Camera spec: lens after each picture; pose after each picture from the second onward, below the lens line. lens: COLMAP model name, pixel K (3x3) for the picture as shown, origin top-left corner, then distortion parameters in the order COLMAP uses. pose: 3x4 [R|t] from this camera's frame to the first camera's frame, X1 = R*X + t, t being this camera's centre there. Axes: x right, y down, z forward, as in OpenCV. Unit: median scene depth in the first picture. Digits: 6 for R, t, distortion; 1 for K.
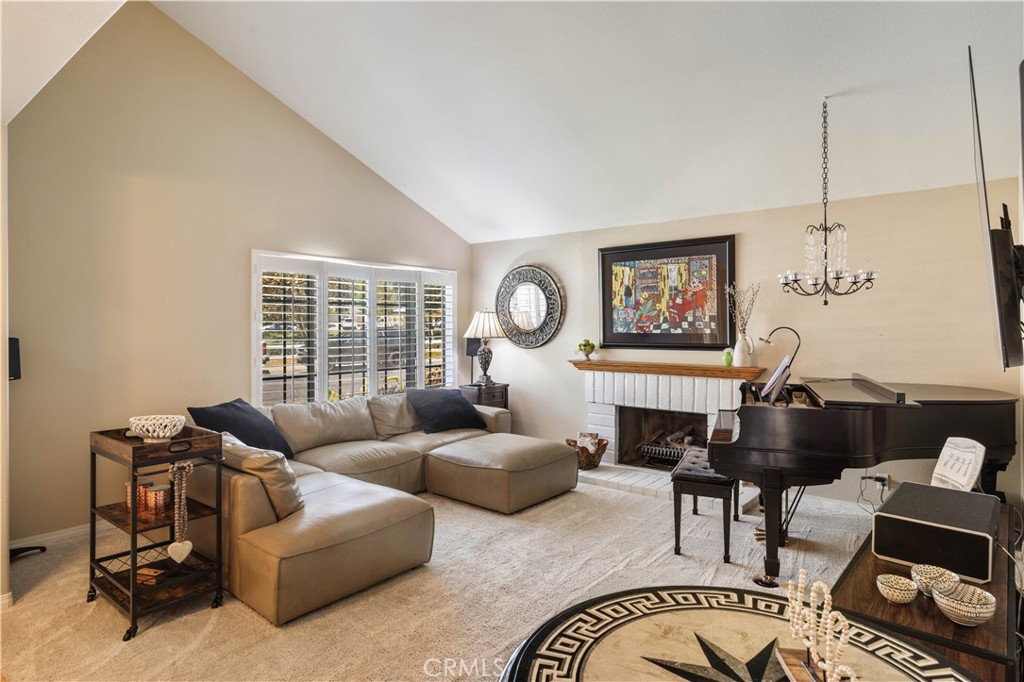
lens RADIAL K [[584.6, 0, 510.0], [0, 584.6, 321.2], [0, 0, 1]] dist [-0.019270, 0.000088]
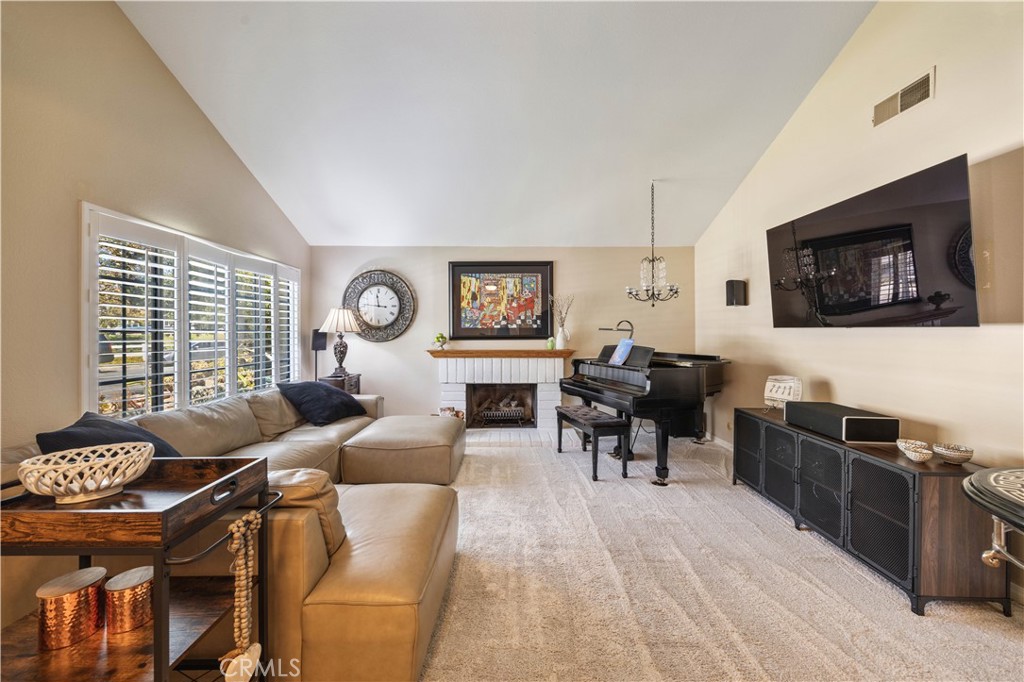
lens RADIAL K [[395.5, 0, 515.9], [0, 395.5, 331.6], [0, 0, 1]] dist [-0.009262, -0.000019]
pose [[0.762563, 0.002979, 0.646907, -0.315013], [-0.003681, 0.999993, -0.000266, 0.029295], [-0.646903, -0.002178, 0.762569, 0.269118]]
